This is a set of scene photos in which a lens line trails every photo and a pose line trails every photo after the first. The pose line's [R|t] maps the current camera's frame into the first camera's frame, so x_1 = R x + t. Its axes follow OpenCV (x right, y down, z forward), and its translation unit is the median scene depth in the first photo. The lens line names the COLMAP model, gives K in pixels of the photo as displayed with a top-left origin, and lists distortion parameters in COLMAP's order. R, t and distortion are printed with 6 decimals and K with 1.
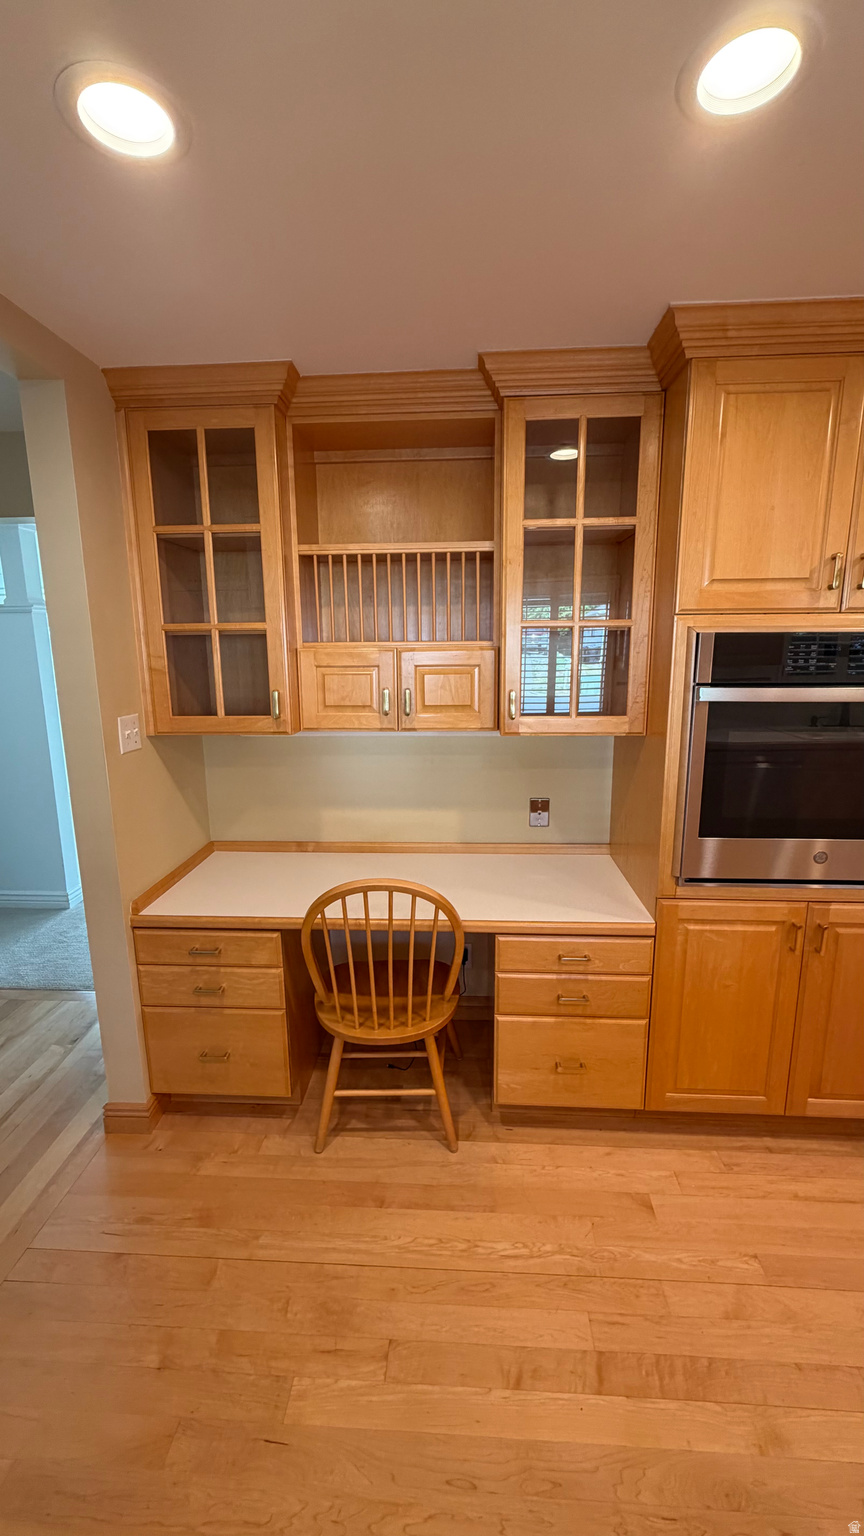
lens RADIAL K [[612.2, 0, 432.0], [0, 612.2, 768.0], [0, 0, 1]] dist [0.003317, 0.000195]
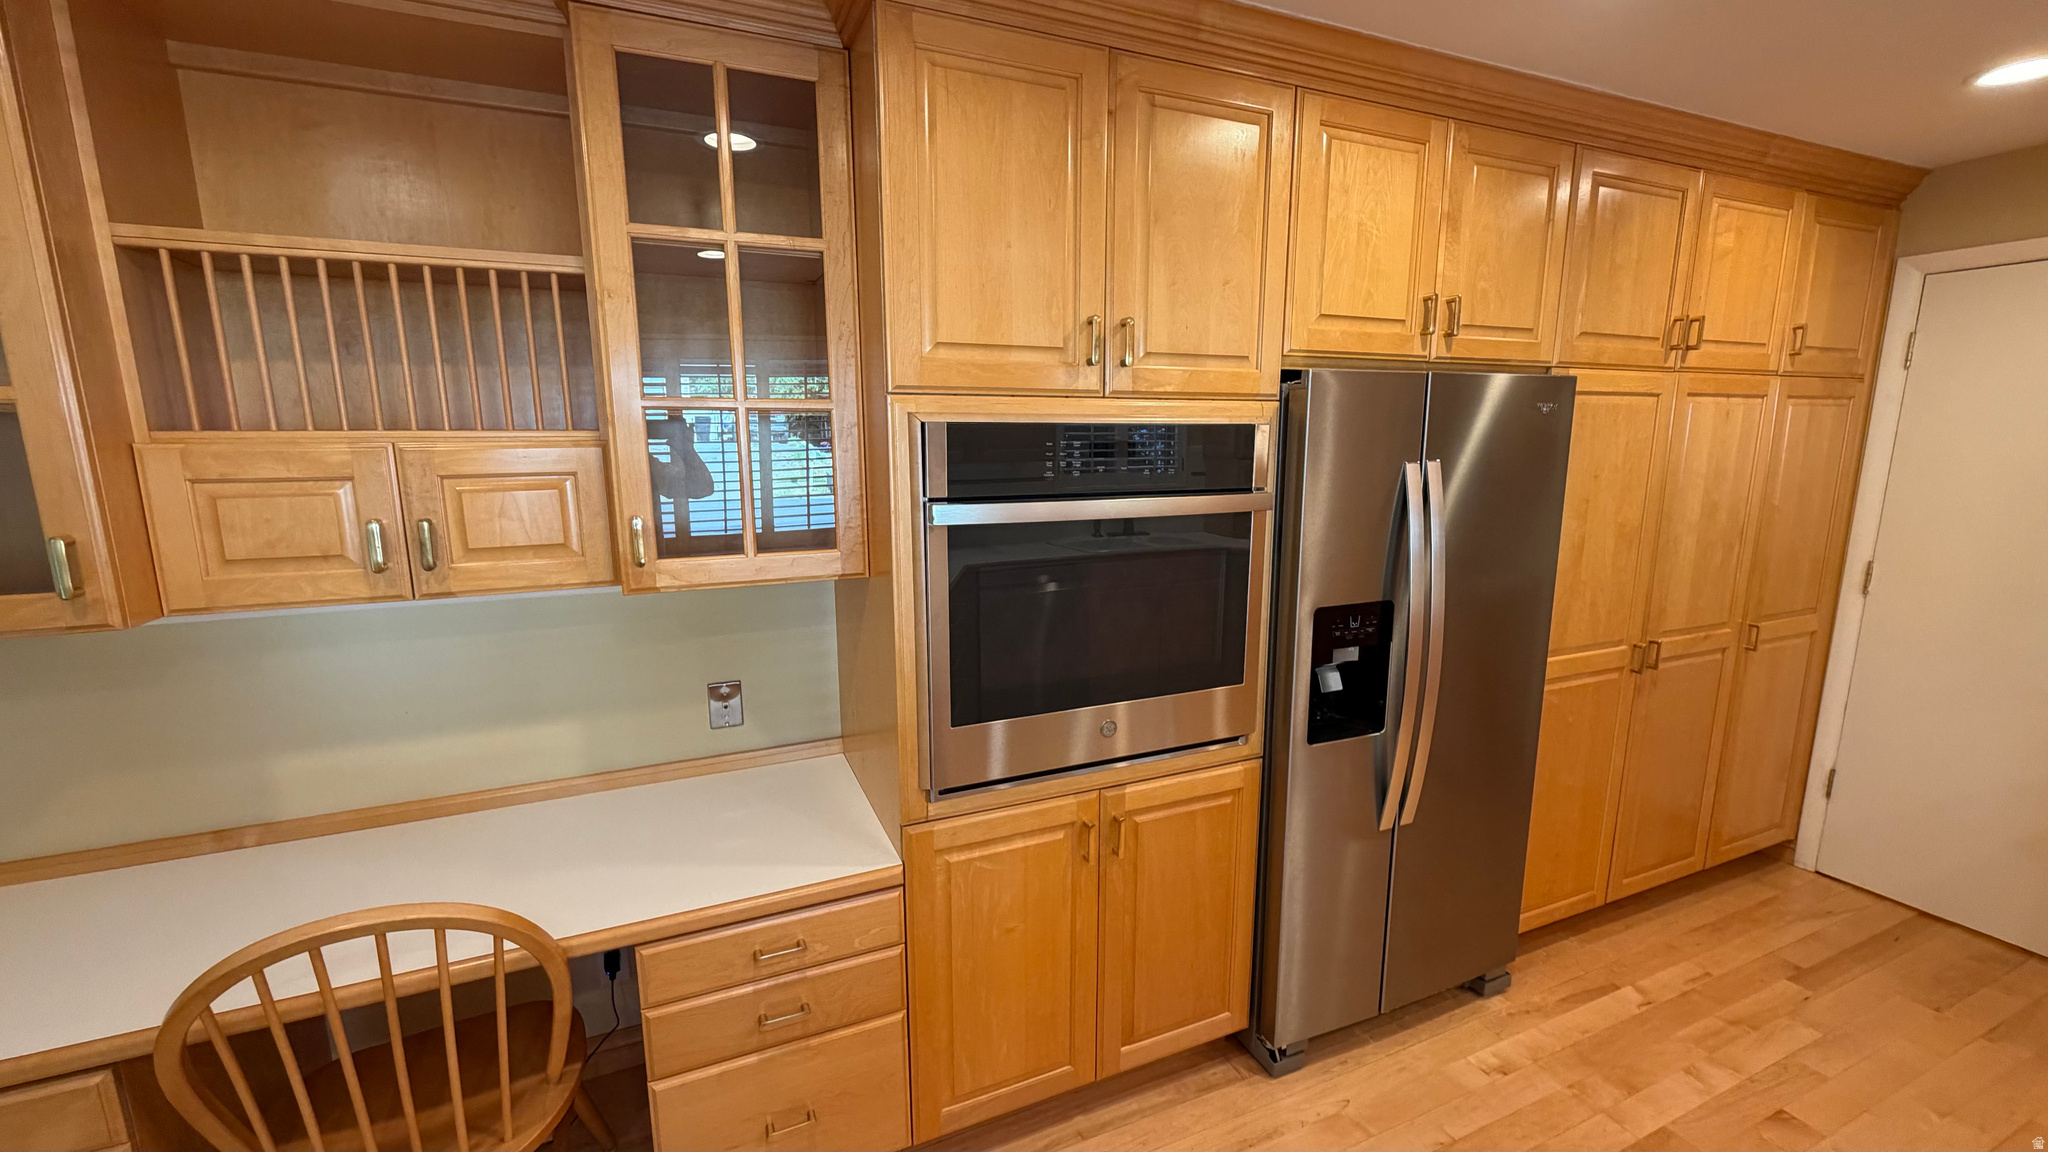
lens RADIAL K [[816.3, 0, 1024.8], [0, 816.3, 584.9], [0, 0, 1]] dist [0.003317, 0.000195]
pose [[0.895947, -0.076949, 0.437444, 0.121491], [0.080541, 0.996697, 0.010364, -0.041696], [-0.436797, 0.025946, 0.899186, 0.149822]]
